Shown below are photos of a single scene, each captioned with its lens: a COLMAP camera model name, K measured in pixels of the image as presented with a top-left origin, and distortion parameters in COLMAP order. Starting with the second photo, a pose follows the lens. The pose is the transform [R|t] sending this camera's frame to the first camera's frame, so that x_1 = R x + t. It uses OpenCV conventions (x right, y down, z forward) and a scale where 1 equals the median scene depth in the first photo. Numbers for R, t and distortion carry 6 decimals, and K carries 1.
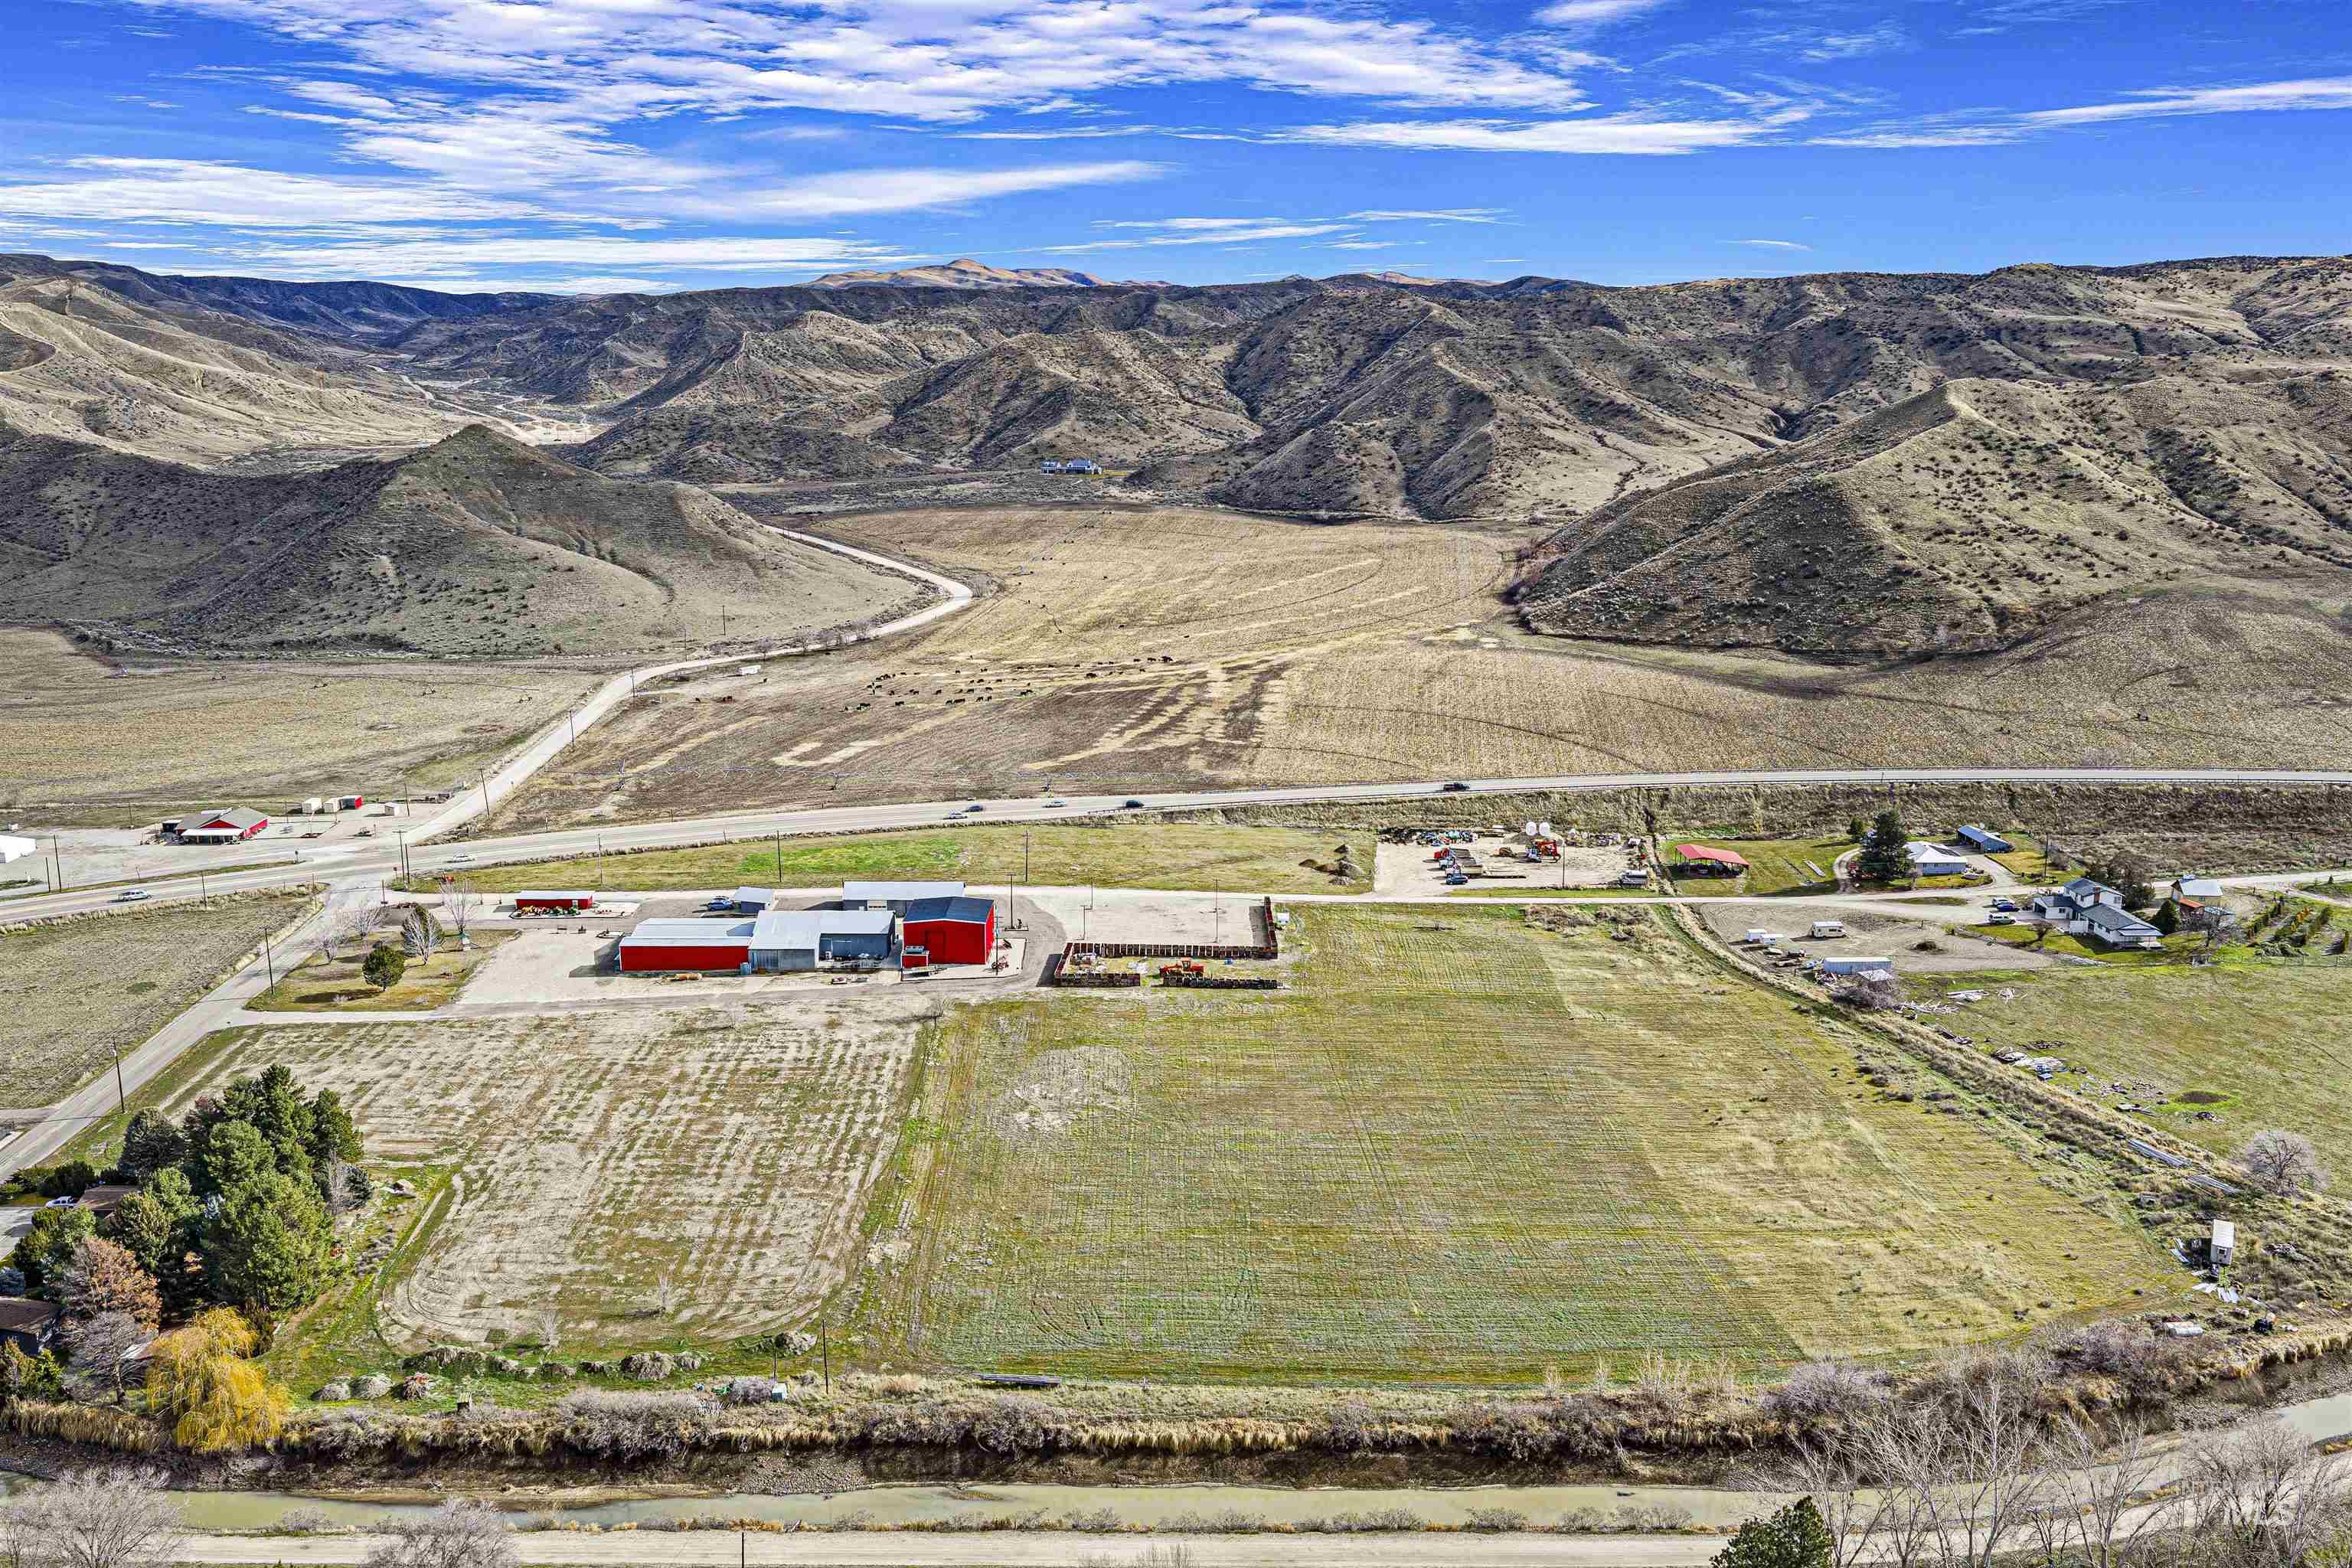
lens RADIAL K [[1937.9, 0, 1176.6], [0, 1937.9, 799.1], [0, 0, 1]] dist [0.020071, -0.038153]
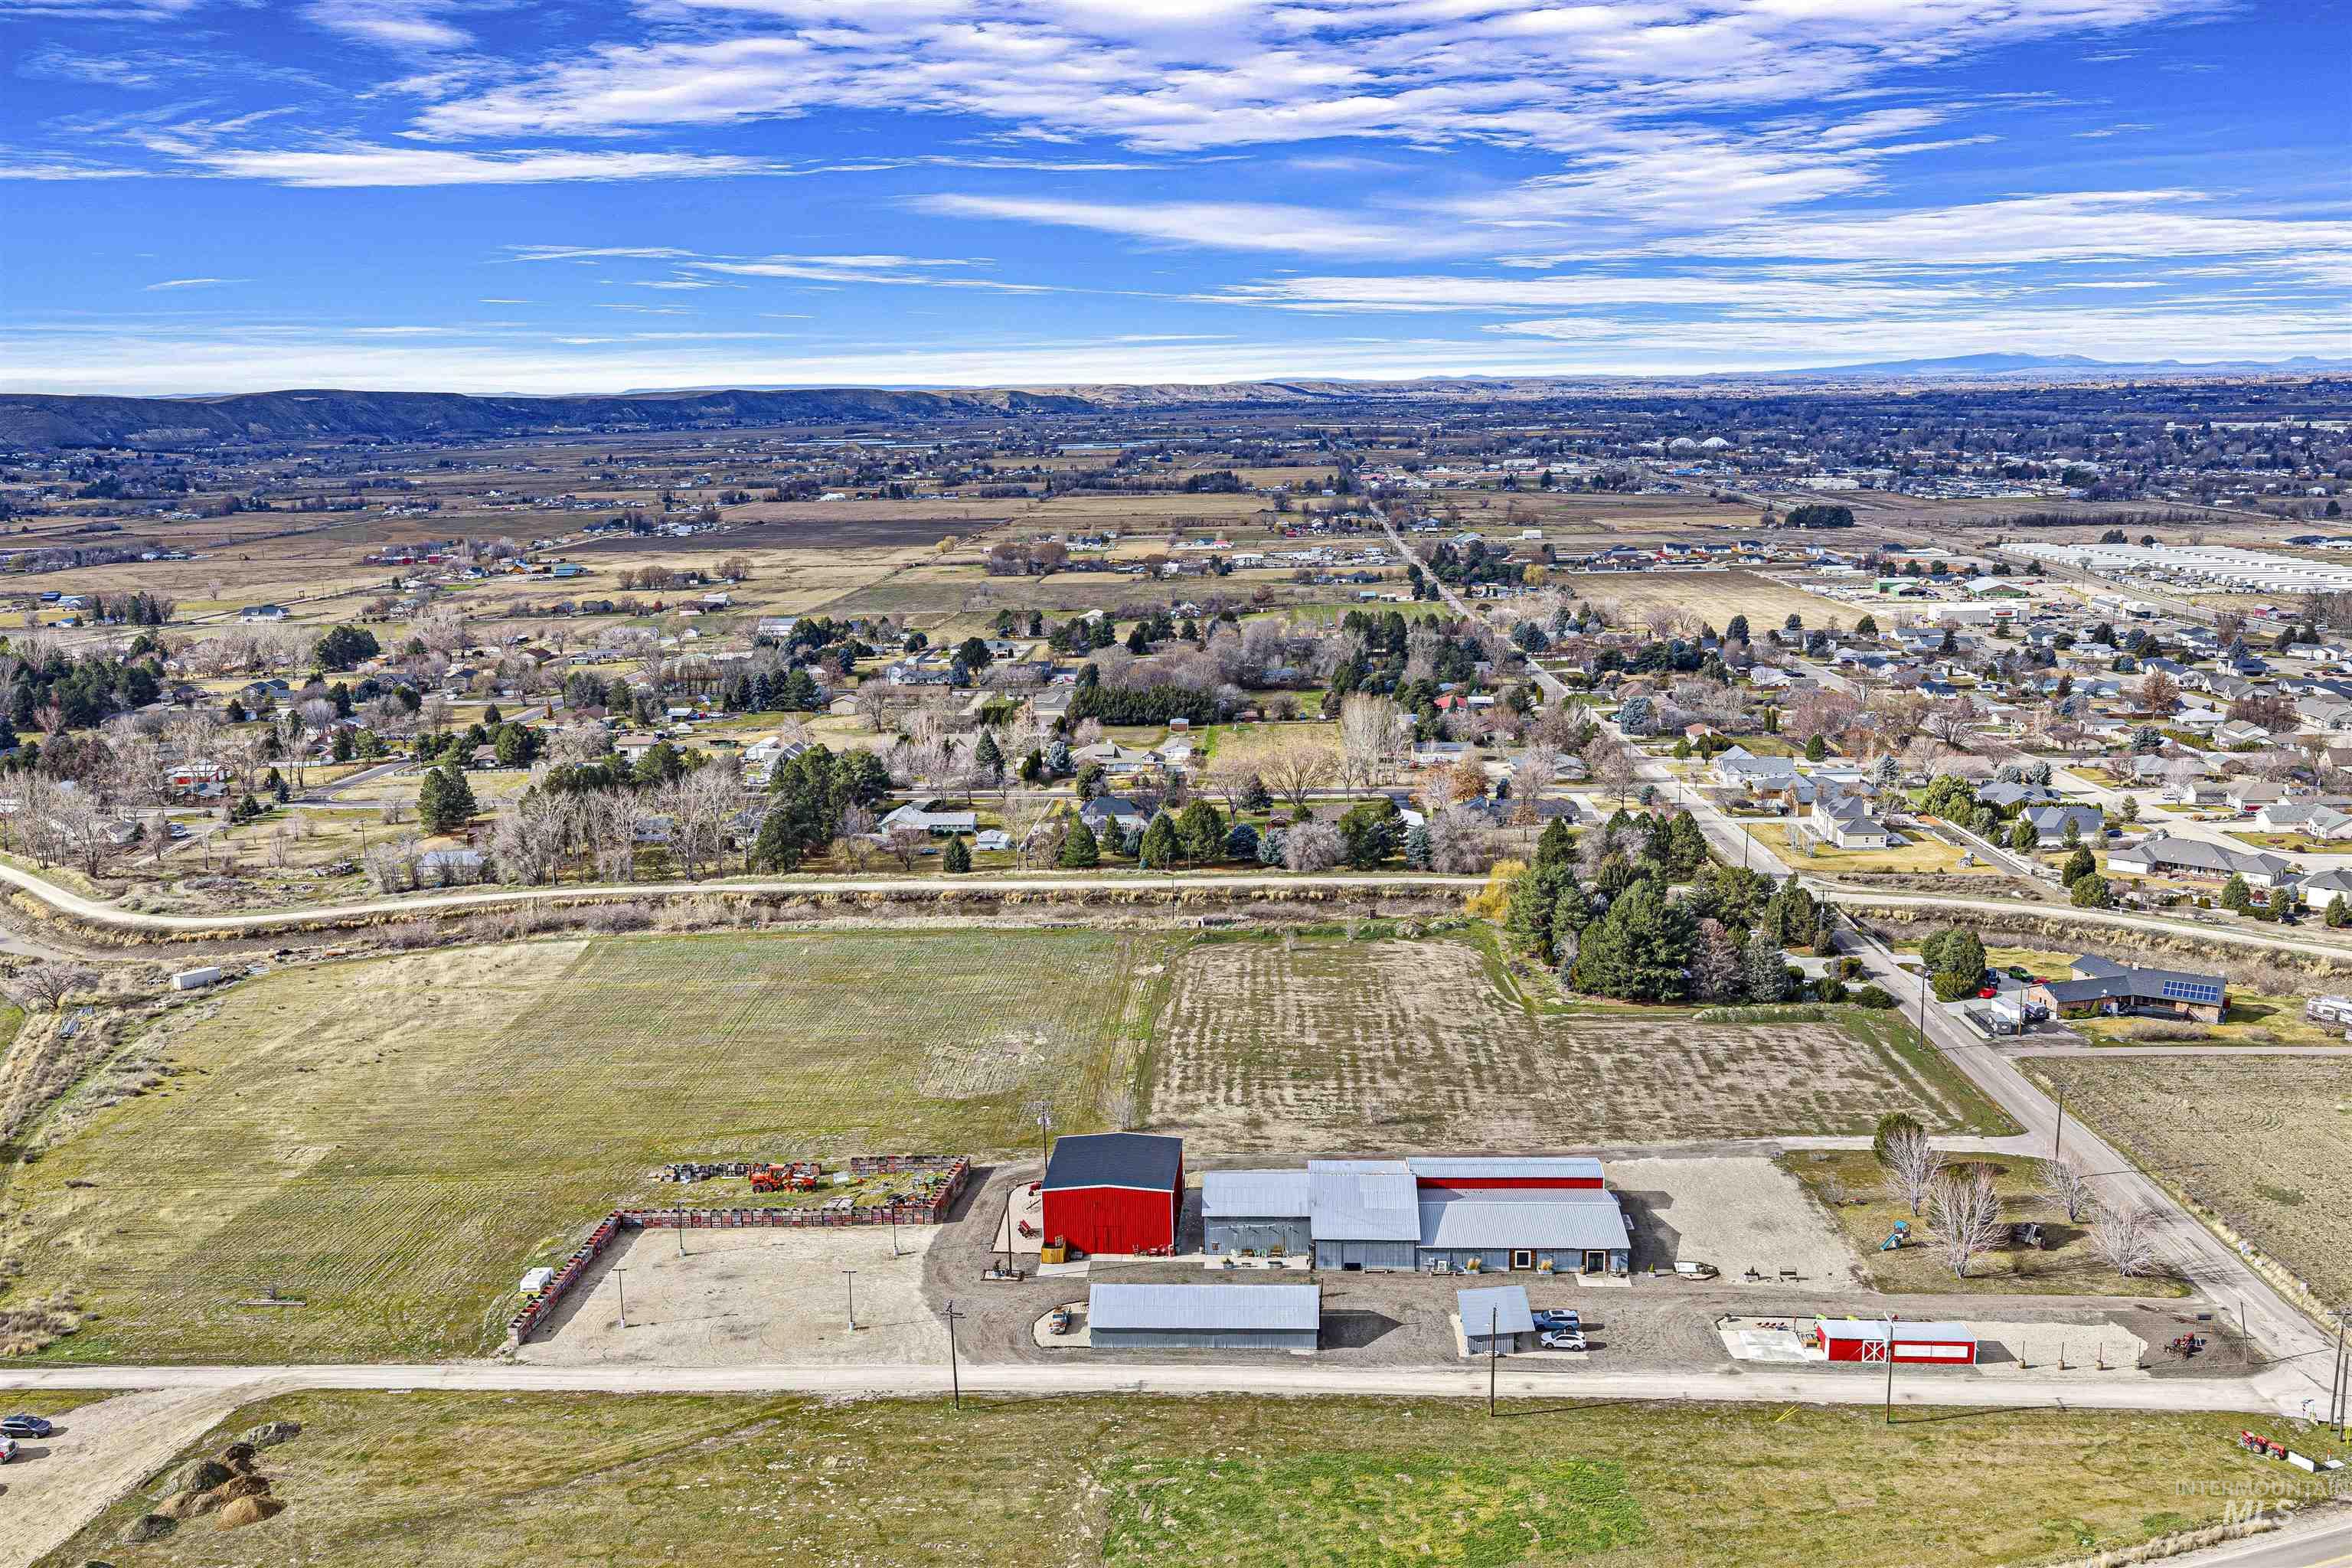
lens RADIAL K [[1937.9, 0, 1176.6], [0, 1937.9, 799.1], [0, 0, 1]] dist [0.020071, -0.038153]
pose [[-0.997731, 0.001281, 0.067321, -0.095450], [0.029408, 0.907709, 0.418570, -0.167544], [-0.060572, 0.419599, -0.905686, 0.805061]]
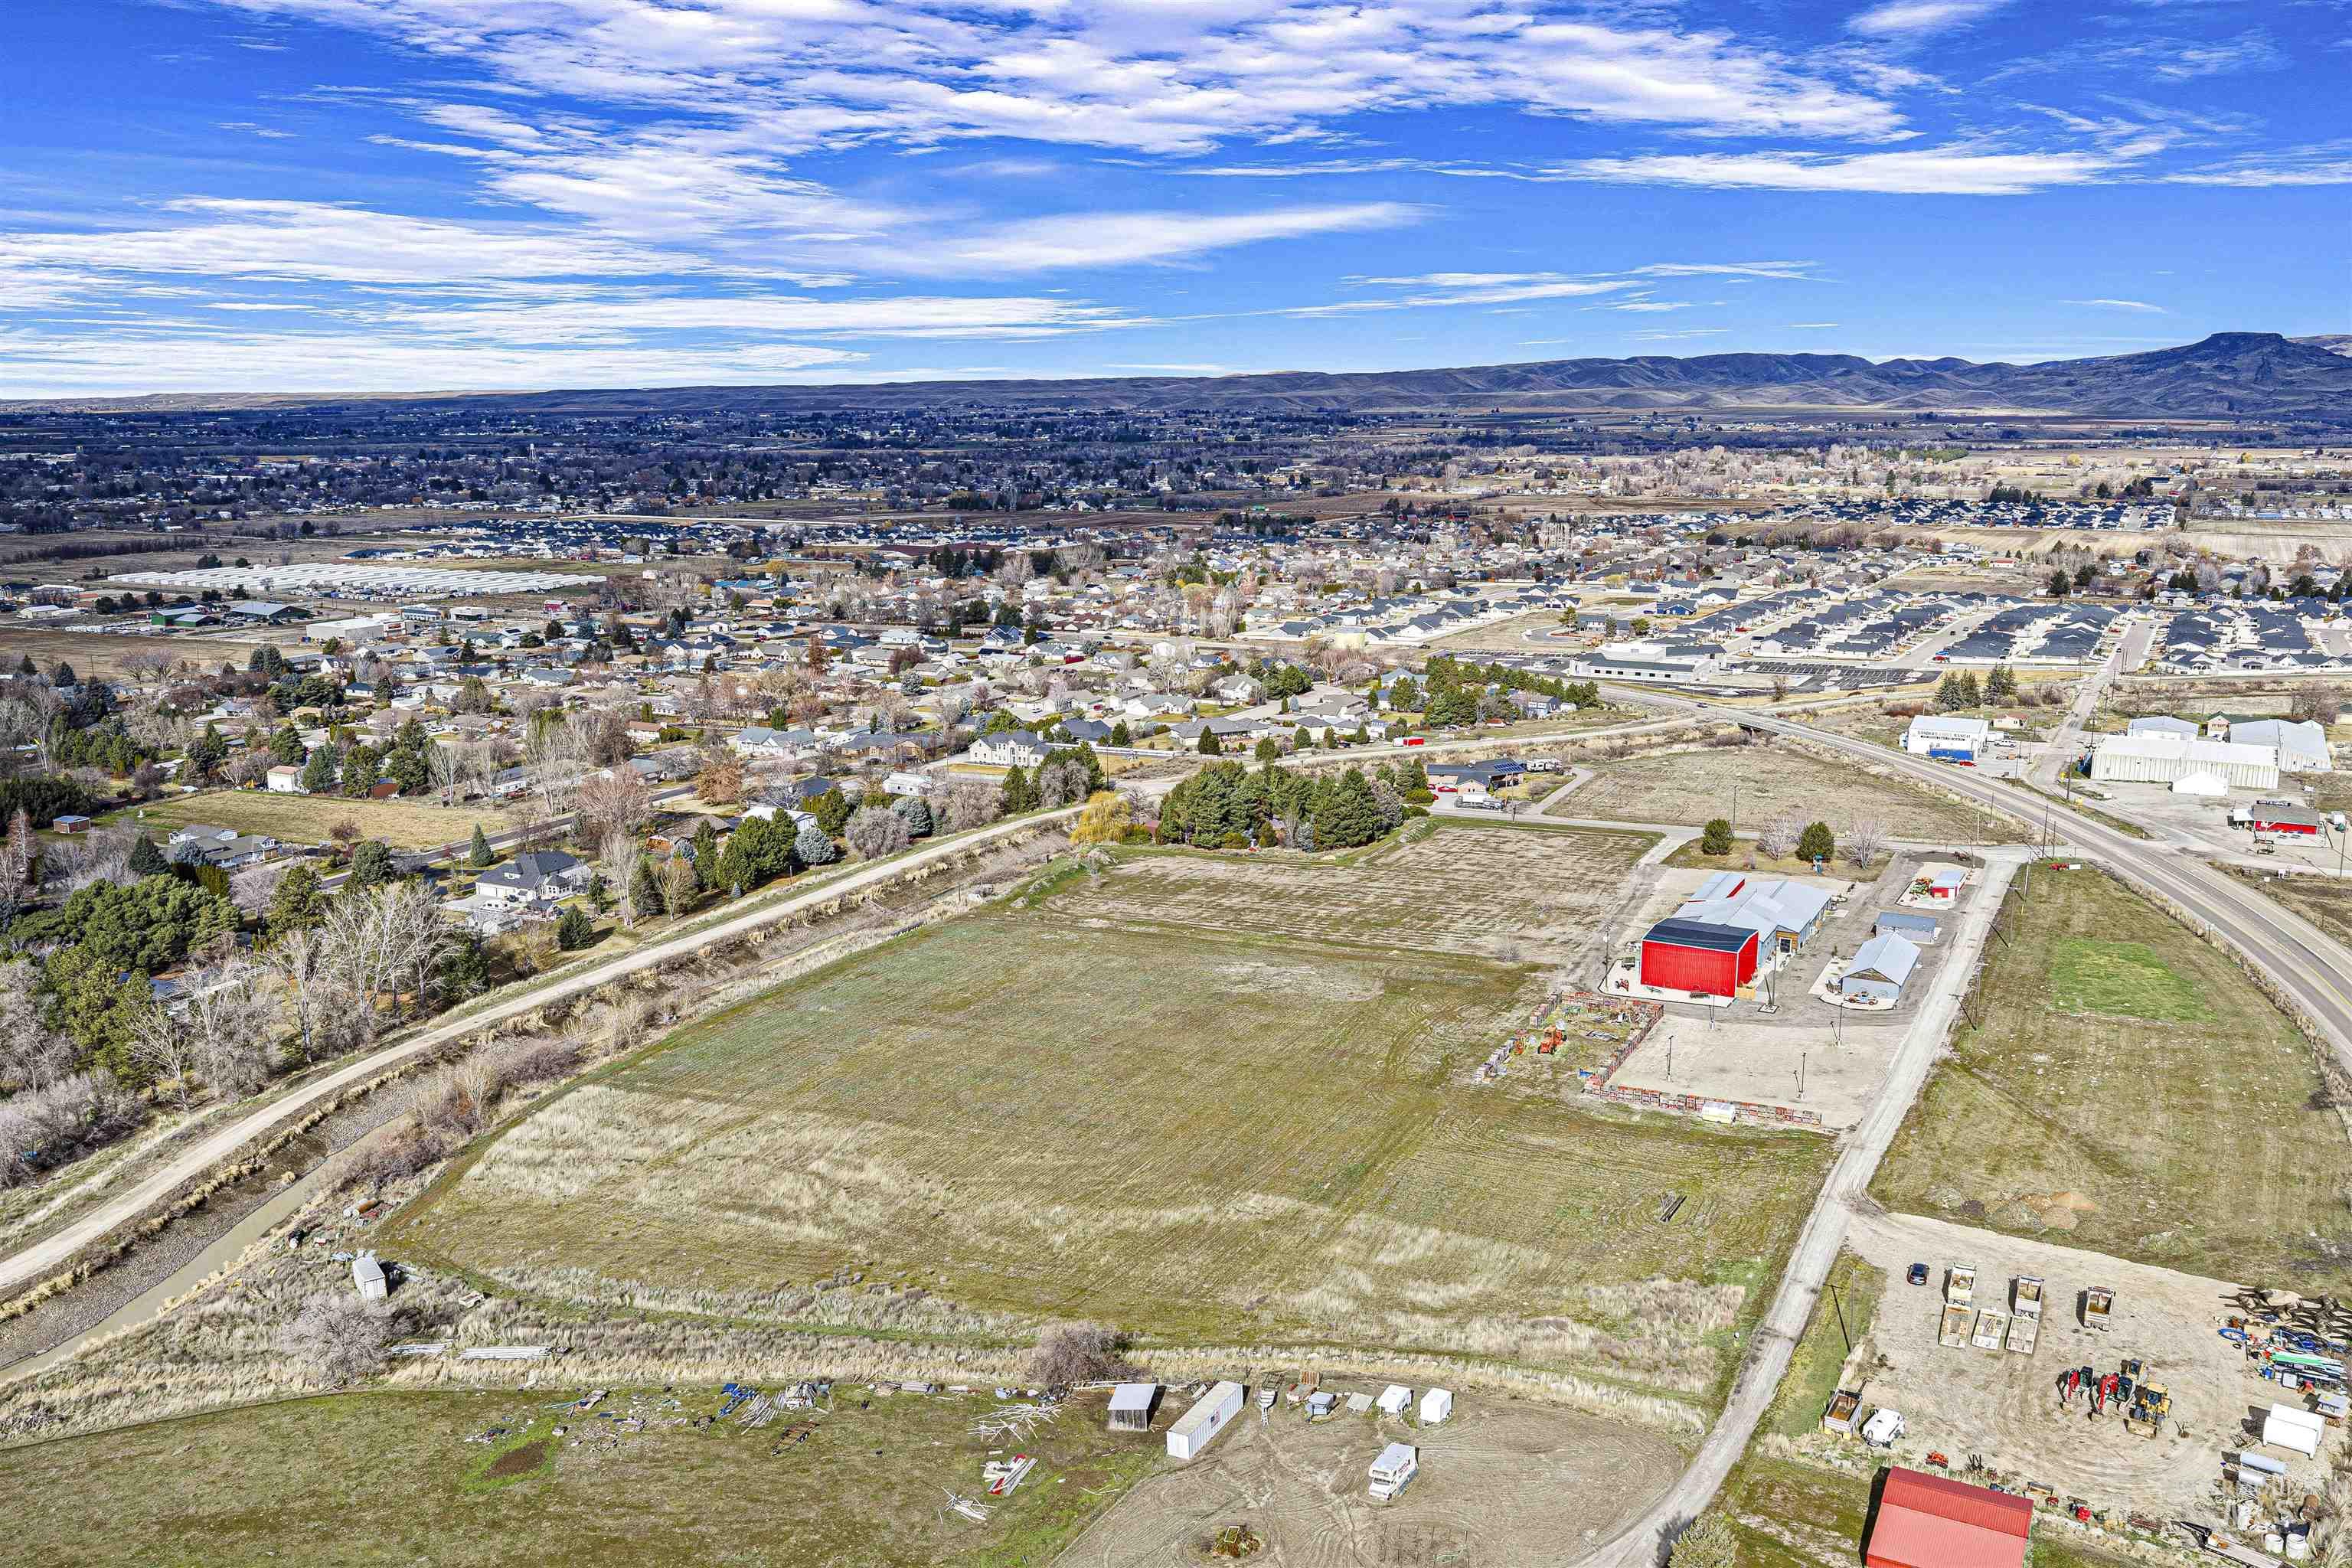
lens RADIAL K [[1937.9, 0, 1176.6], [0, 1937.9, 799.1], [0, 0, 1]] dist [0.020071, -0.038153]
pose [[-0.480725, 0.178367, -0.858539, 0.407407], [-0.191296, 0.934177, 0.301195, -0.120923], [0.855750, 0.309027, -0.414962, 0.605574]]
